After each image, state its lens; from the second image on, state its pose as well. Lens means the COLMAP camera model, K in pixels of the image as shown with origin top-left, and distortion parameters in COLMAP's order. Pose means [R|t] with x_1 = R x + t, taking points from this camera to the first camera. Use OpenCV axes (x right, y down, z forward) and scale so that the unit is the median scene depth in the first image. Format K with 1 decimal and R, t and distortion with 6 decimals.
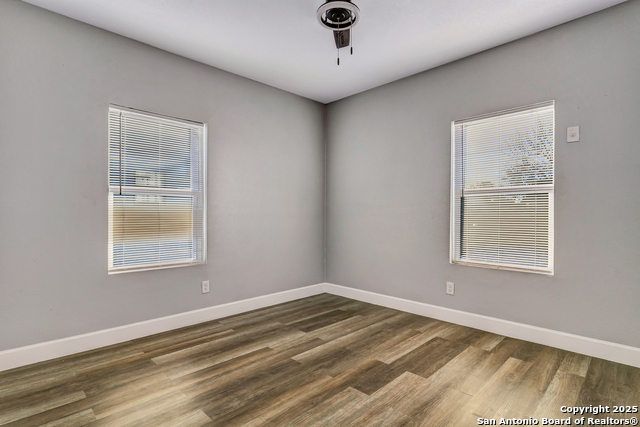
lens RADIAL K [[326.9, 0, 323.1], [0, 326.9, 215.8], [0, 0, 1]] dist [0.003812, 0.000695]
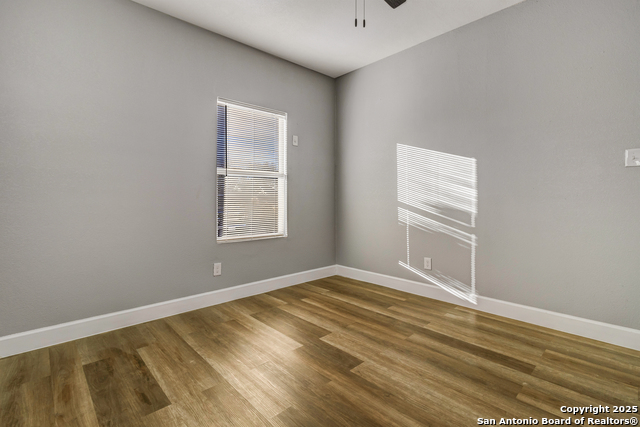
lens RADIAL K [[303.9, 0, 323.5], [0, 303.9, 208.4], [0, 0, 1]] dist [0.004259, 0.002459]
pose [[0.019658, -0.034399, 0.999215, -0.568342], [0.001783, 0.999408, 0.034371, 0.011765], [-0.999805, 0.001105, 0.019708, 0.758489]]
